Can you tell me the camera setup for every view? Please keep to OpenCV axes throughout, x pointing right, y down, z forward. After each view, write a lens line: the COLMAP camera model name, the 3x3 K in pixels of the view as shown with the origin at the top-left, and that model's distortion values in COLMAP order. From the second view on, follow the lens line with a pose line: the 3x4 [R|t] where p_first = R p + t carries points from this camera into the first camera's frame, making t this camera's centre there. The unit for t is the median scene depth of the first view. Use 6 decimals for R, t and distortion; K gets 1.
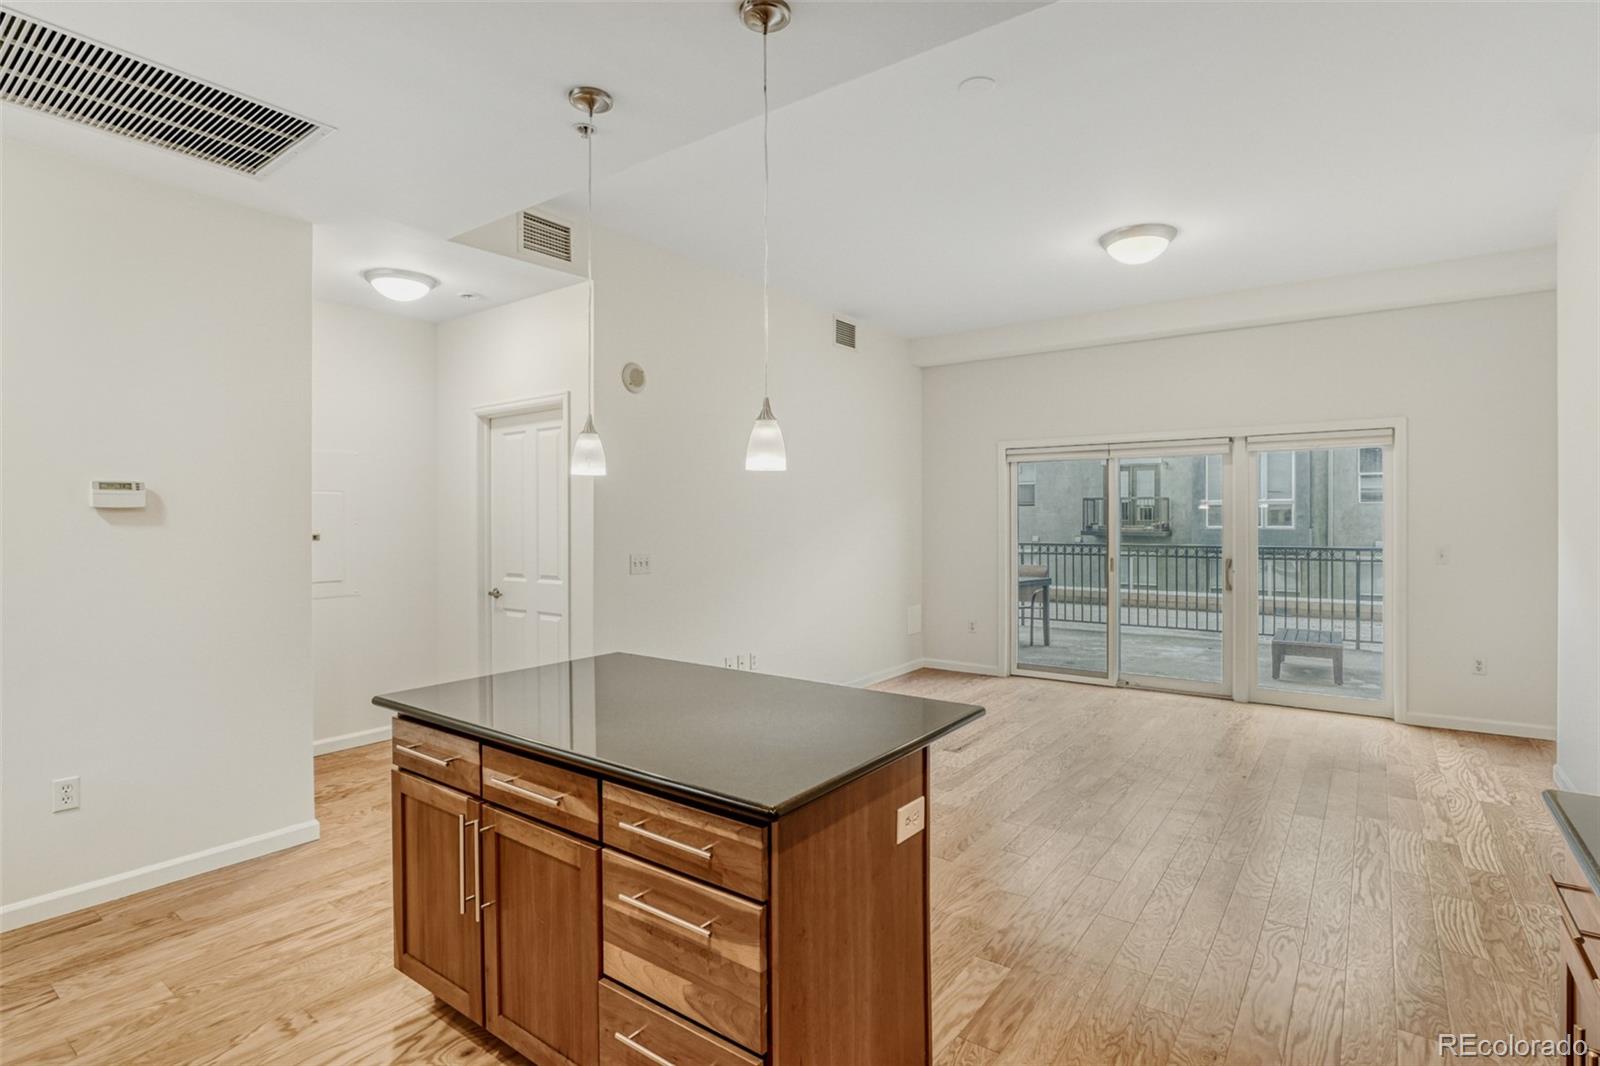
lens RADIAL K [[802.3, 0, 817.4], [0, 802.3, 524.9], [0, 0, 1]] dist [-0.005999, 0.000892]
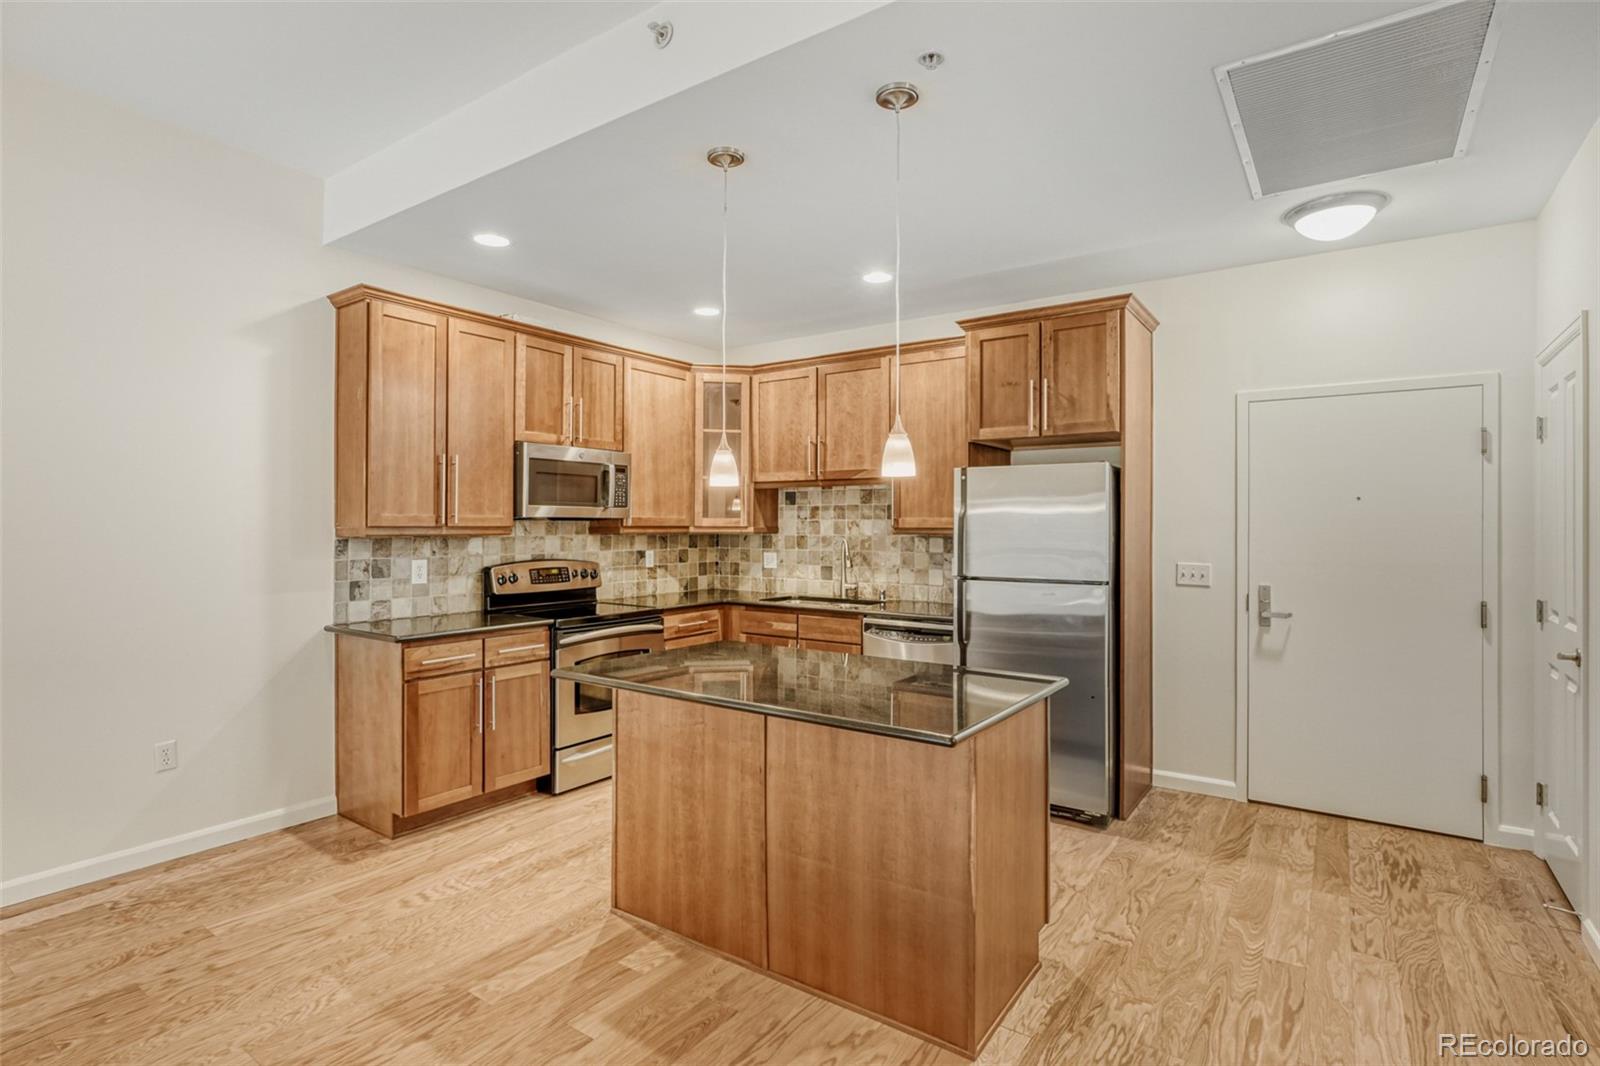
lens RADIAL K [[777.3, 0, 807.4], [0, 777.3, 526.9], [0, 0, 1]] dist [-0.022812, 0.009013]
pose [[-0.999852, -0.001579, -0.017133, -0.071364], [-0.001718, 0.999966, 0.008088, -0.004437], [0.017120, 0.008116, -0.999821, 0.940617]]
